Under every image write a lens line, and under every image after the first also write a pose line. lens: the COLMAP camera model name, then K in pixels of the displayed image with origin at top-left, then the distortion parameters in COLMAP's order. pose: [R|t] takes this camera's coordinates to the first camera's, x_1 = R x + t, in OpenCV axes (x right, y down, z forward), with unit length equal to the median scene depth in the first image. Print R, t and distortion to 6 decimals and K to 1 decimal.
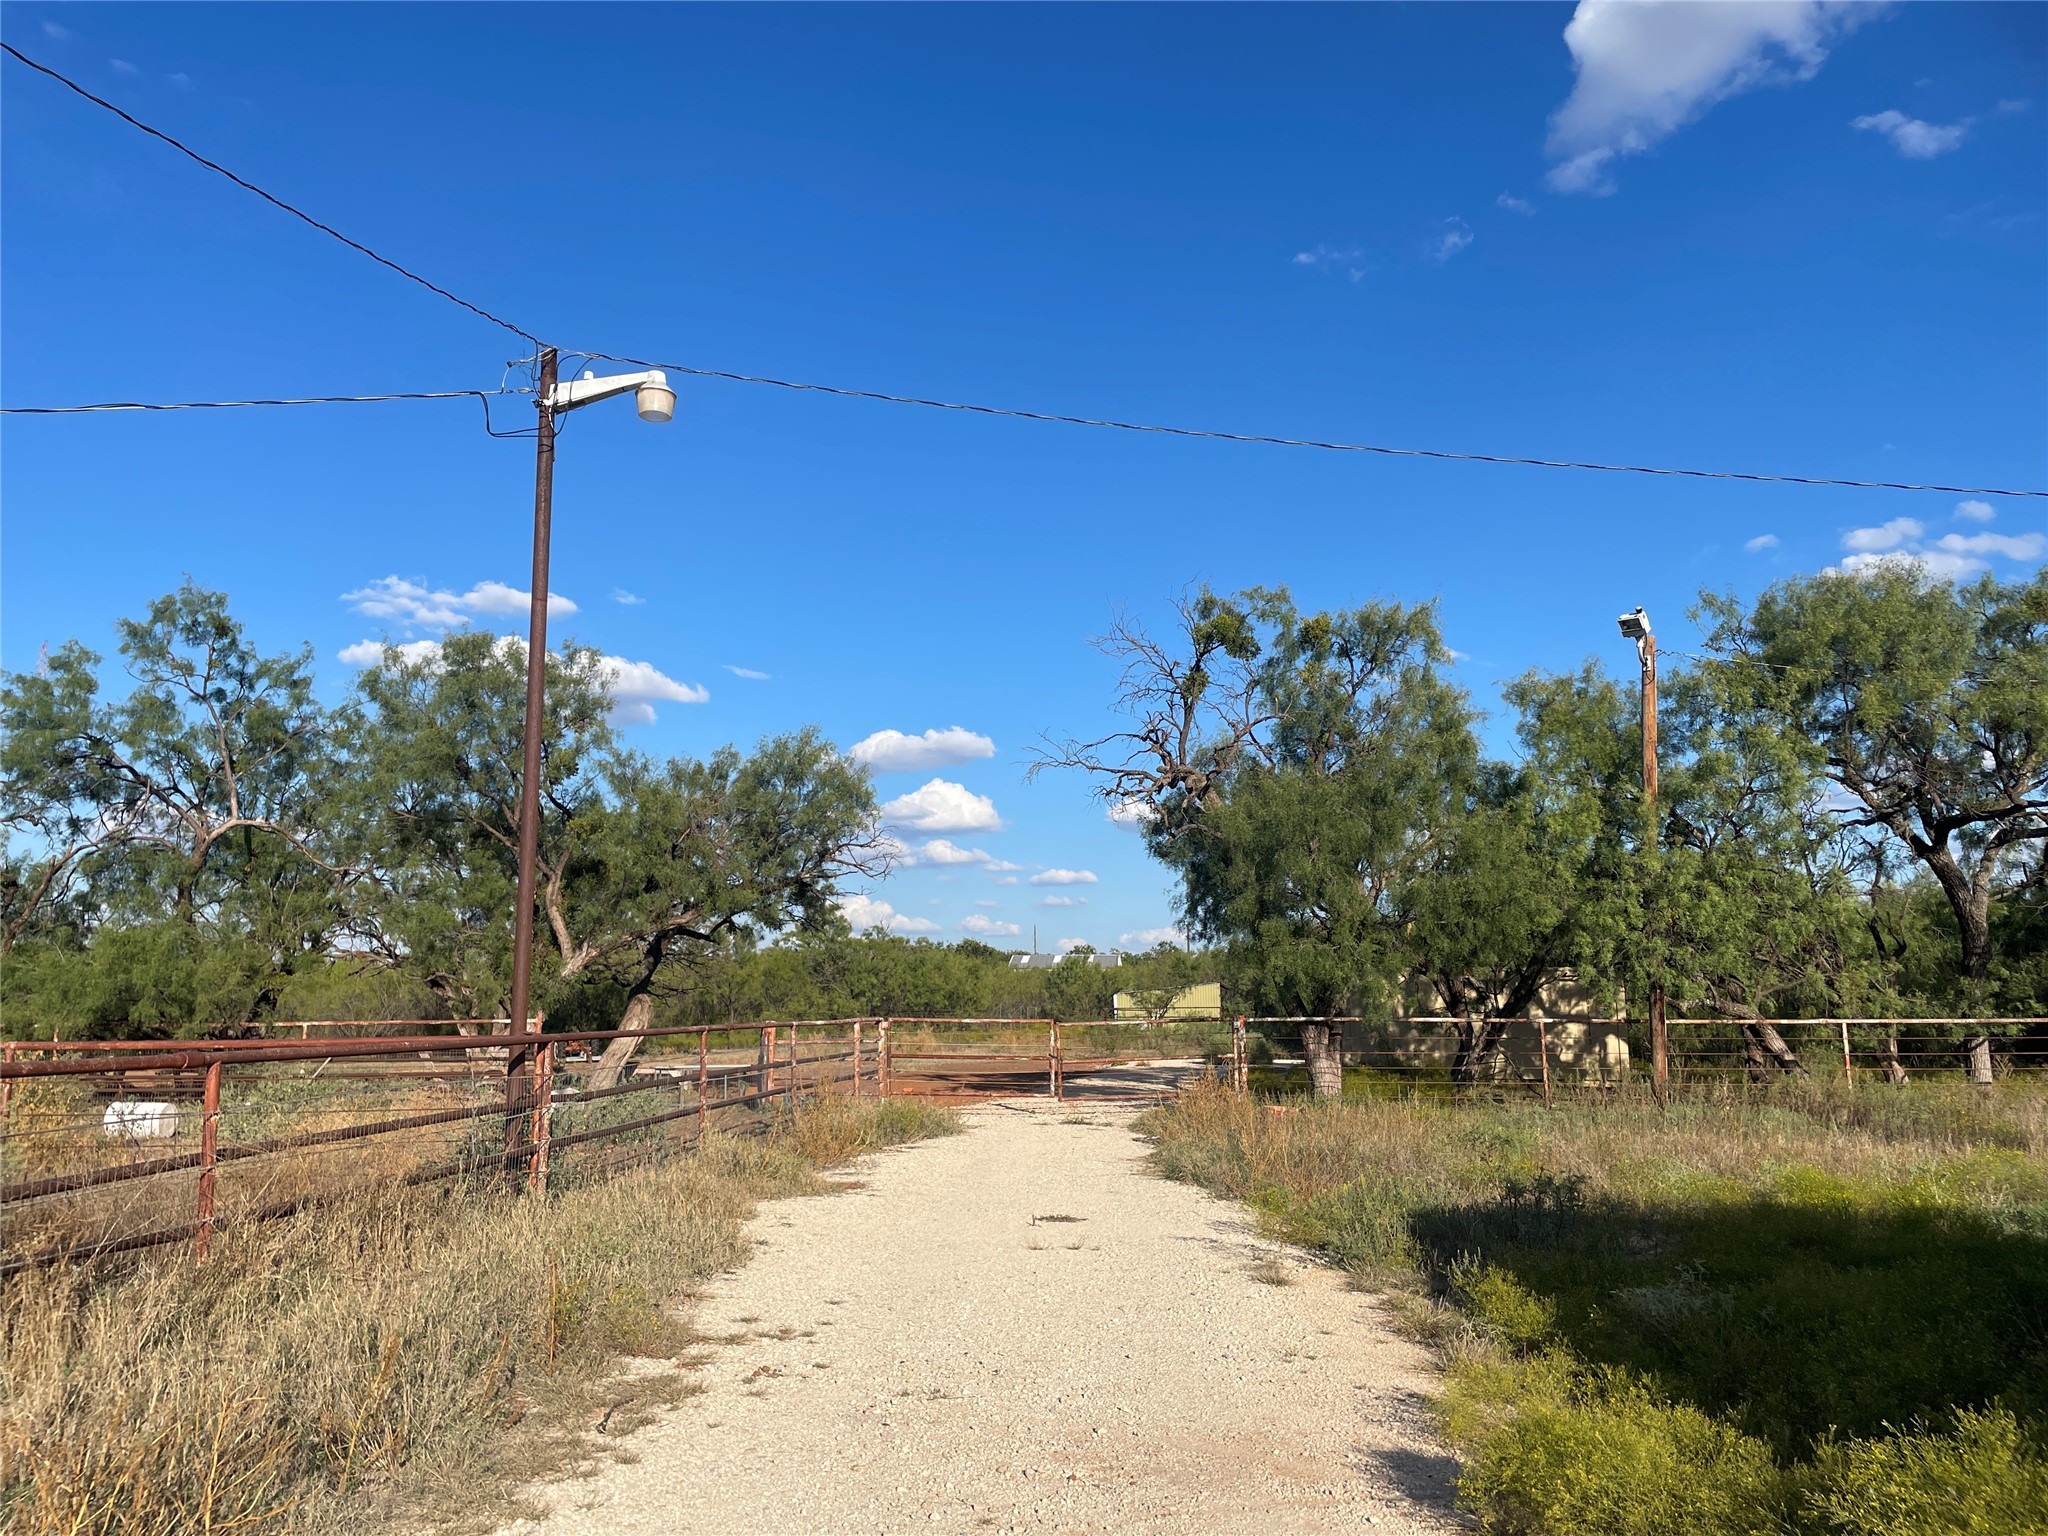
lens RADIAL K [[1532.0, 0, 993.5], [0, 1532.0, 754.5], [0, 0, 1]] dist [0.000289, -0.001310]
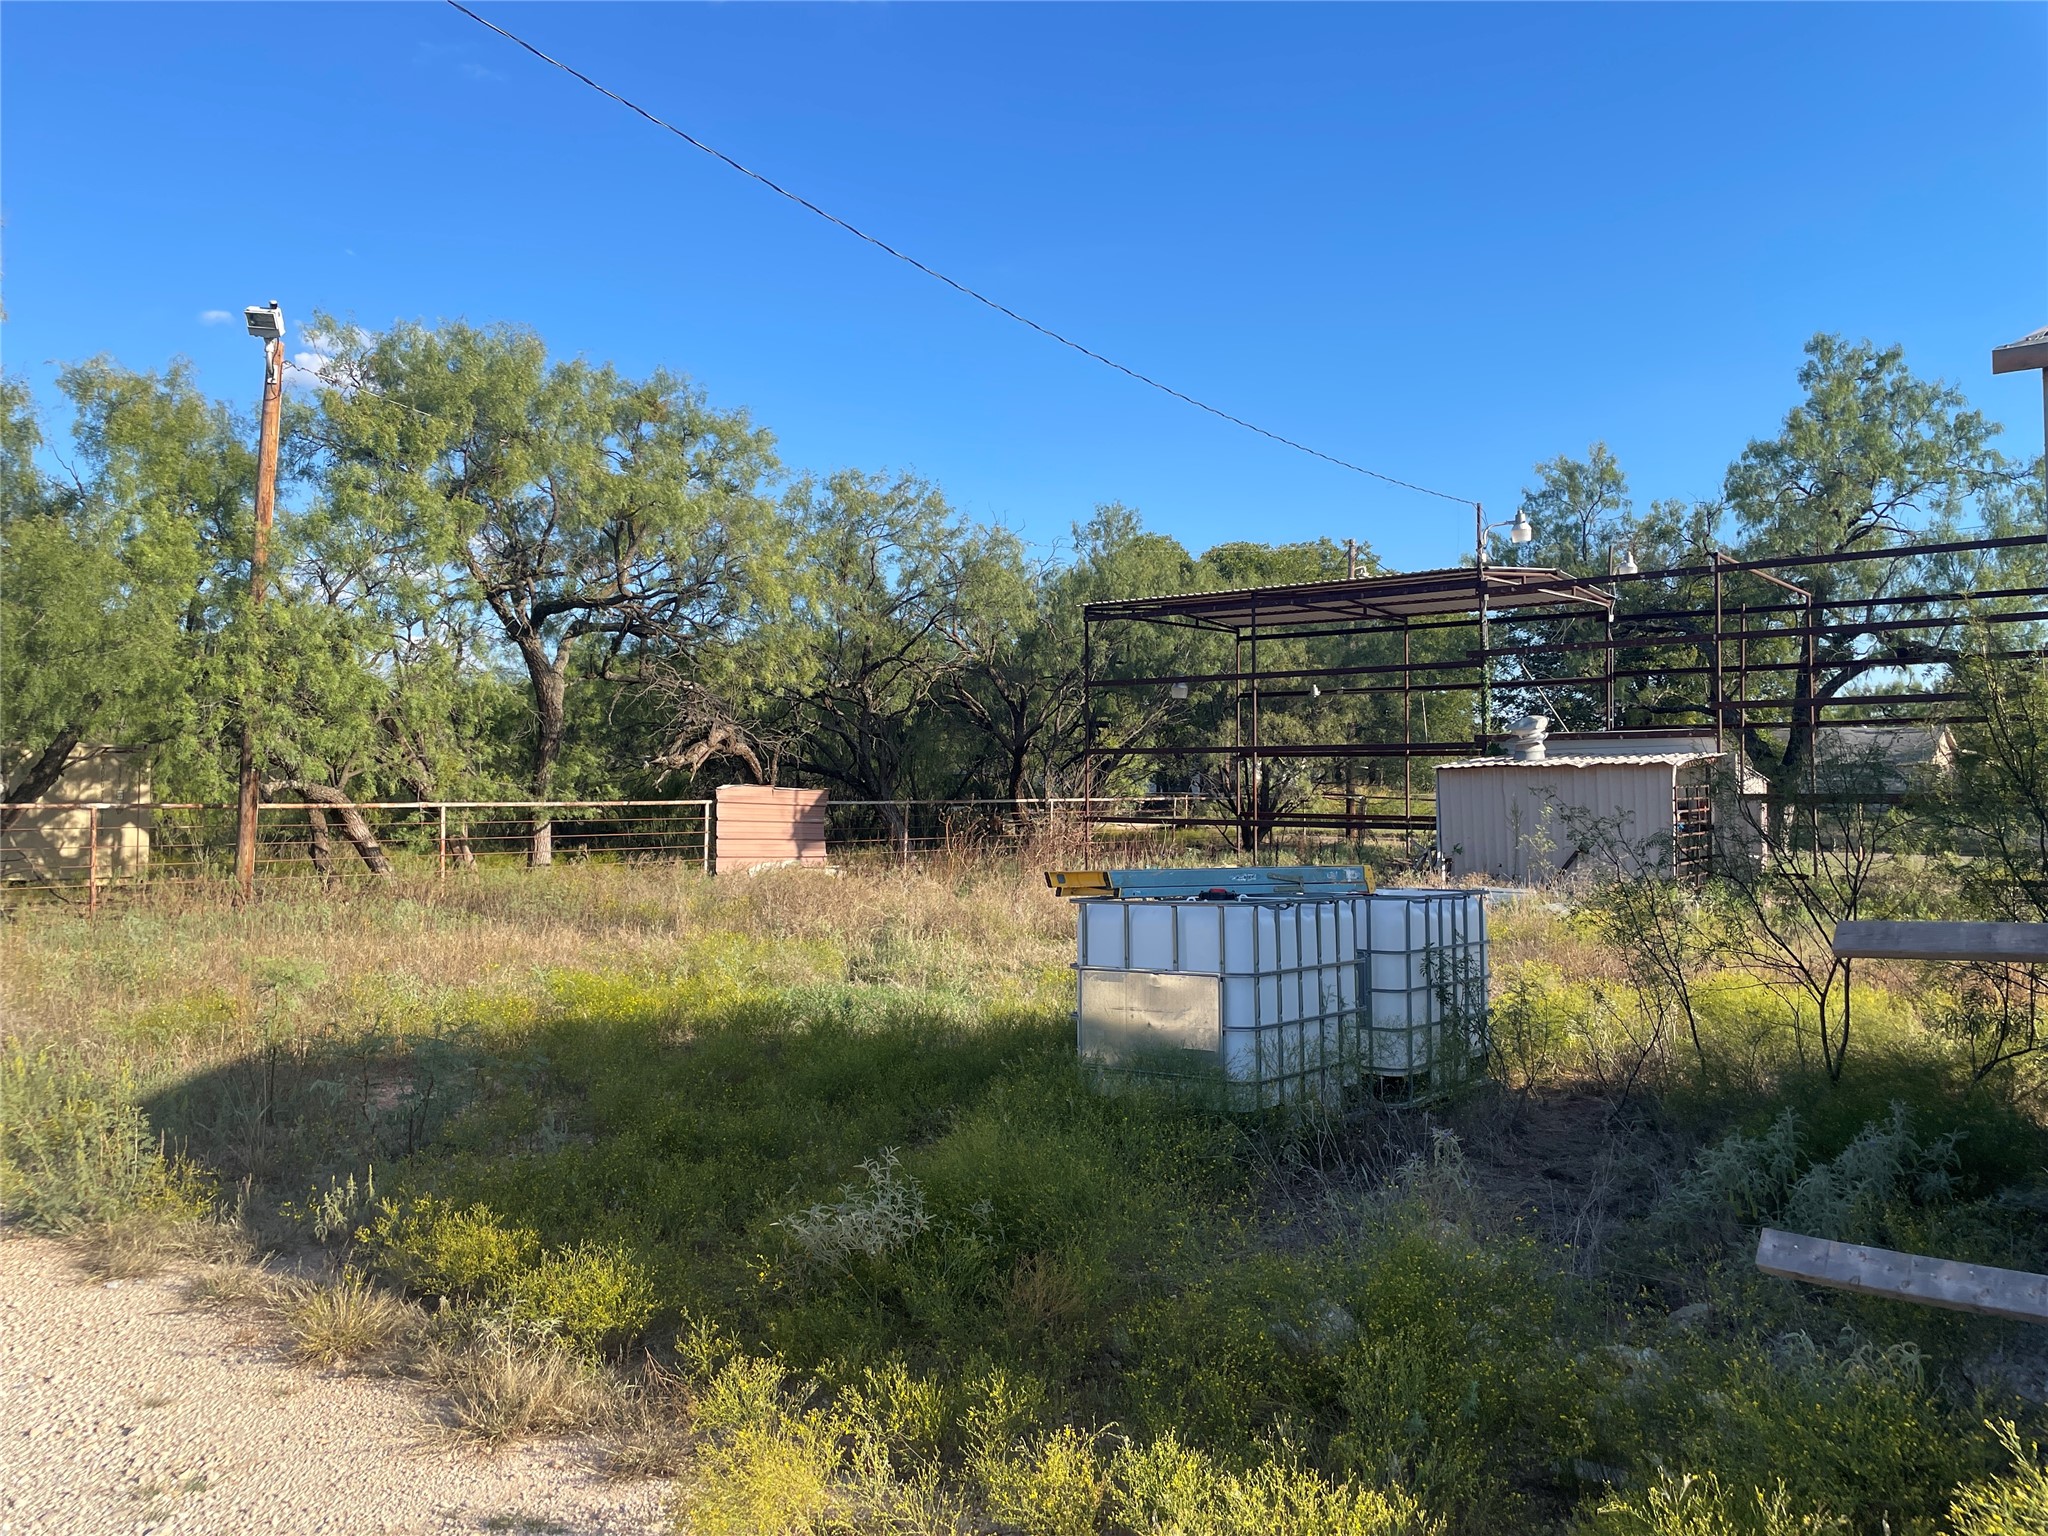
lens RADIAL K [[1532.0, 0, 993.5], [0, 1532.0, 754.5], [0, 0, 1]] dist [0.000289, -0.001310]
pose [[0.576107, 0.023930, 0.817024, -0.014370], [-0.134301, 0.988757, 0.065740, 0.034759], [-0.806265, -0.147601, 0.572844, 0.186191]]
